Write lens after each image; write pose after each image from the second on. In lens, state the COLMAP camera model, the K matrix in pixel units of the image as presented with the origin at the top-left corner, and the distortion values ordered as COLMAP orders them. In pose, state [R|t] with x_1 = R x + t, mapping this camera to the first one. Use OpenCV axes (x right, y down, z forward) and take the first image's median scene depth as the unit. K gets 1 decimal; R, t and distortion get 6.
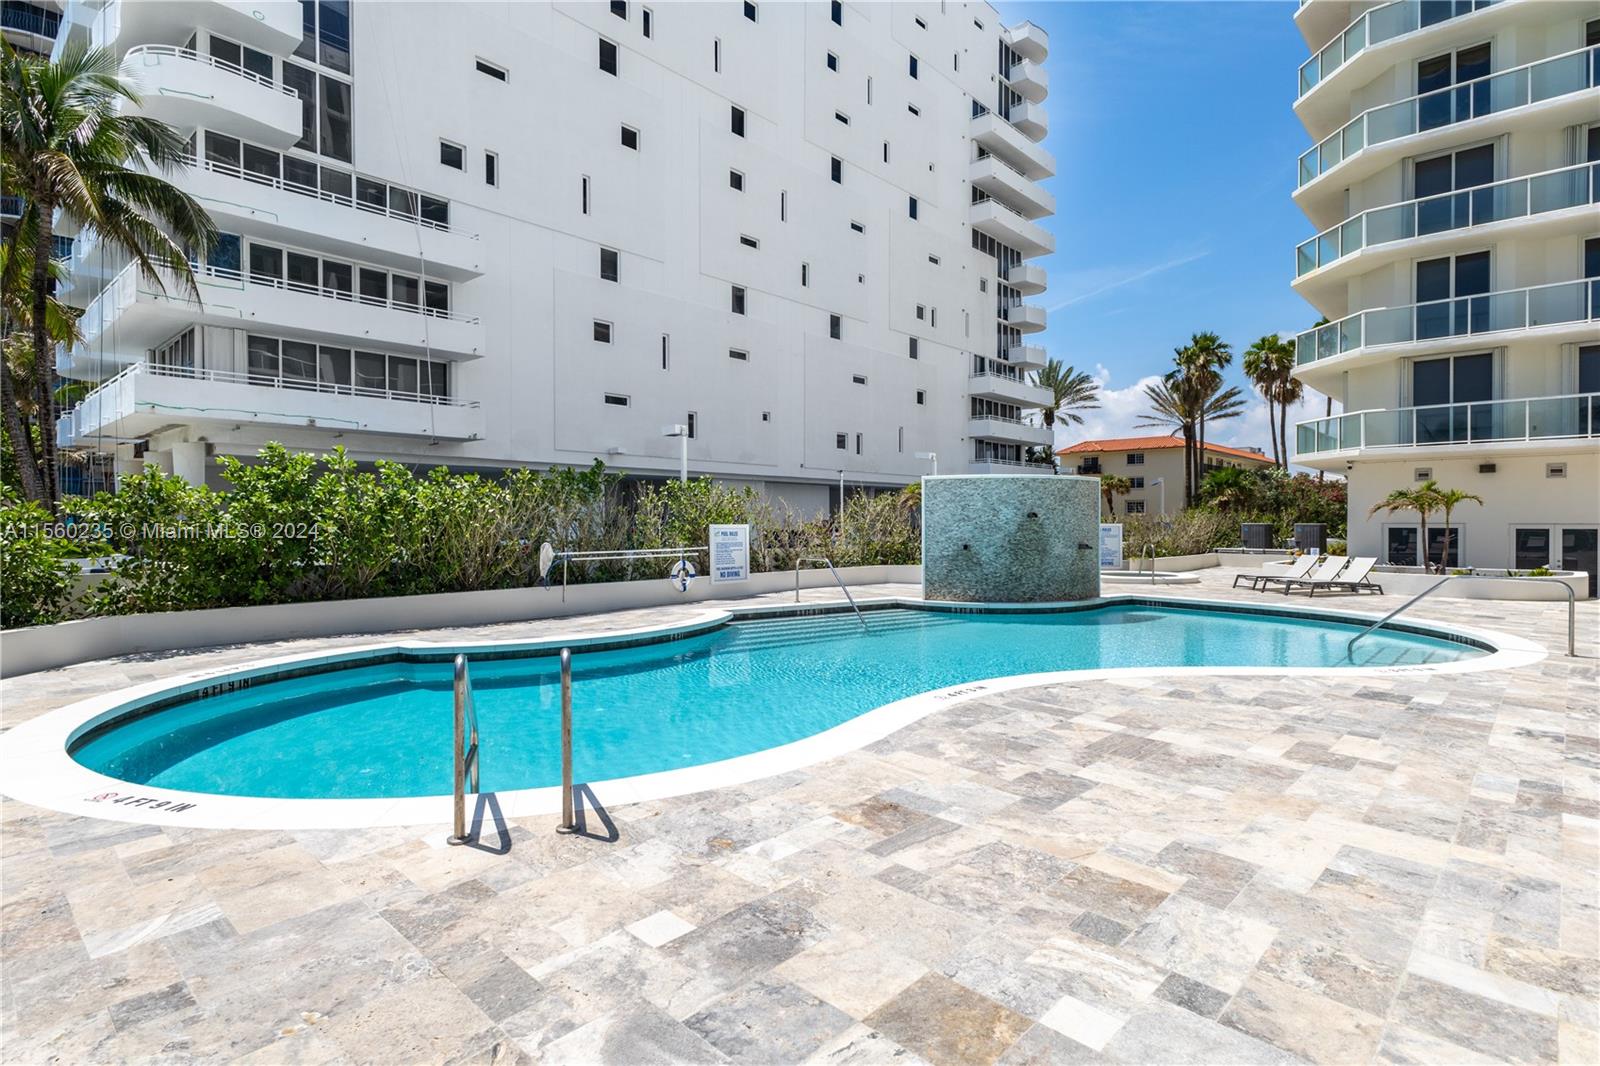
lens RADIAL K [[798.7, 0, 800.0], [0, 798.7, 533.0], [0, 0, 1]] dist [0.004492, 0.000242]
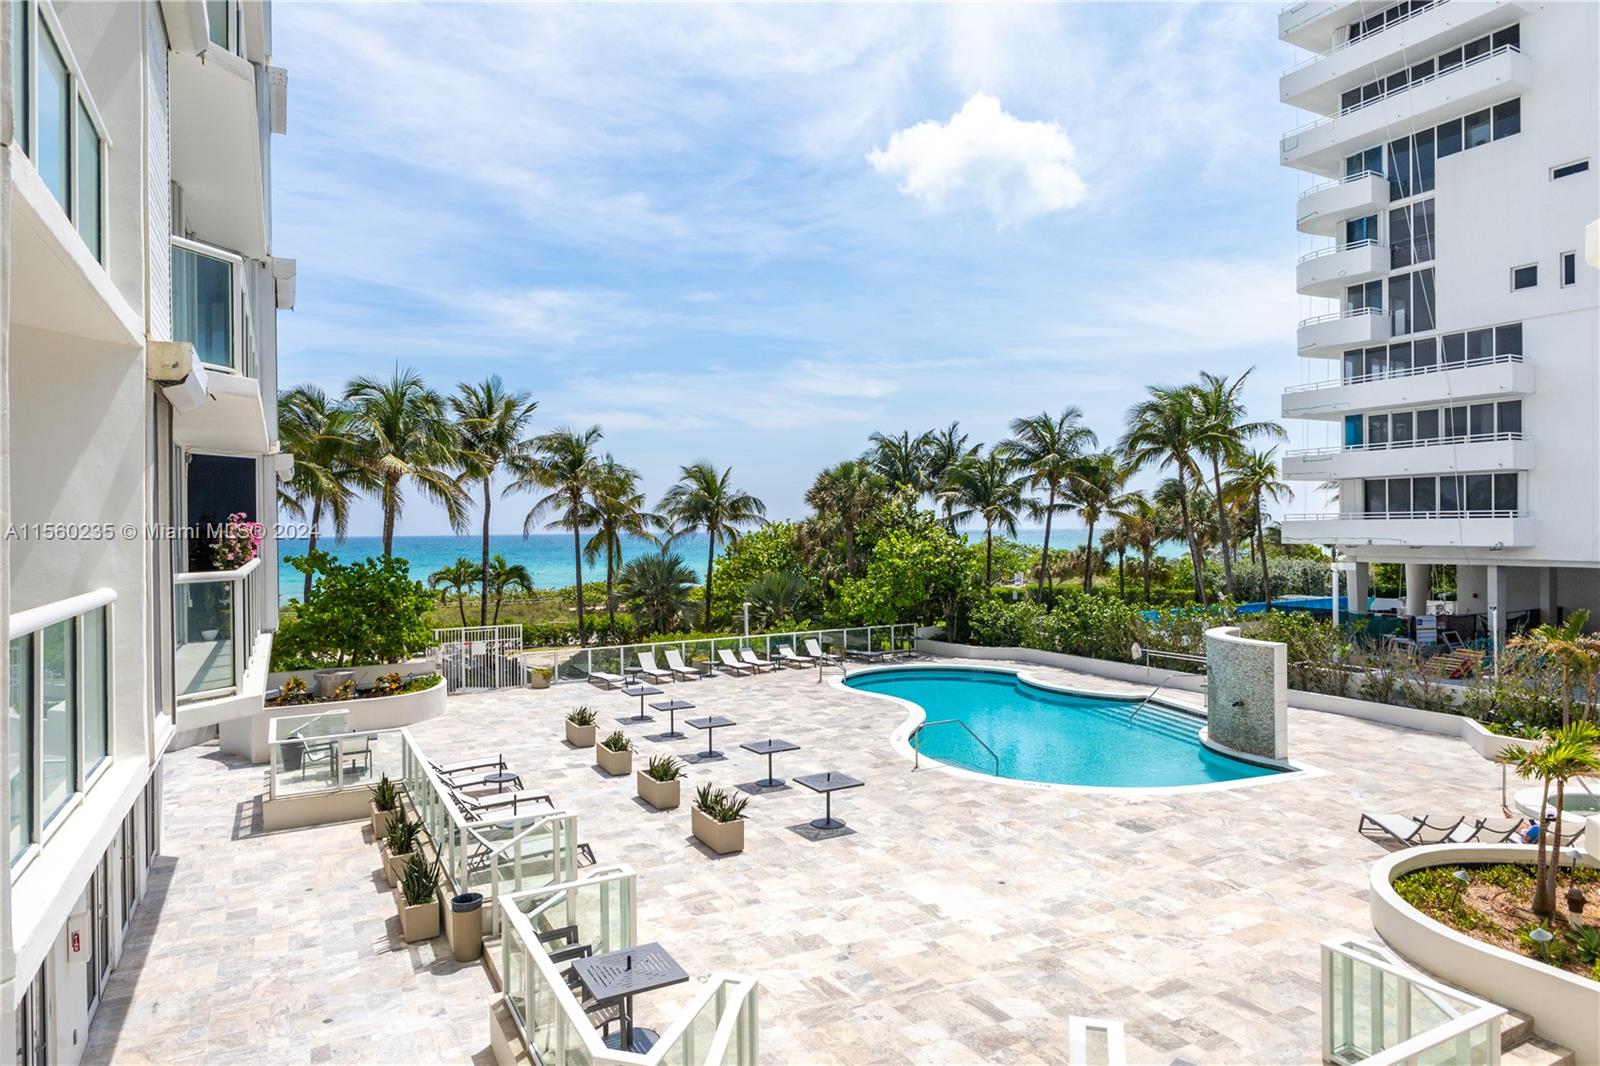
lens RADIAL K [[961.2, 0, 800.0], [0, 961.2, 533.0], [0, 0, 1]] dist [-0.002280, -0.004672]
pose [[-0.329543, 0.005676, -0.944123, 1.372296], [-0.006047, 0.999949, 0.008123, -0.171136], [0.944121, 0.008386, -0.329492, 0.646440]]
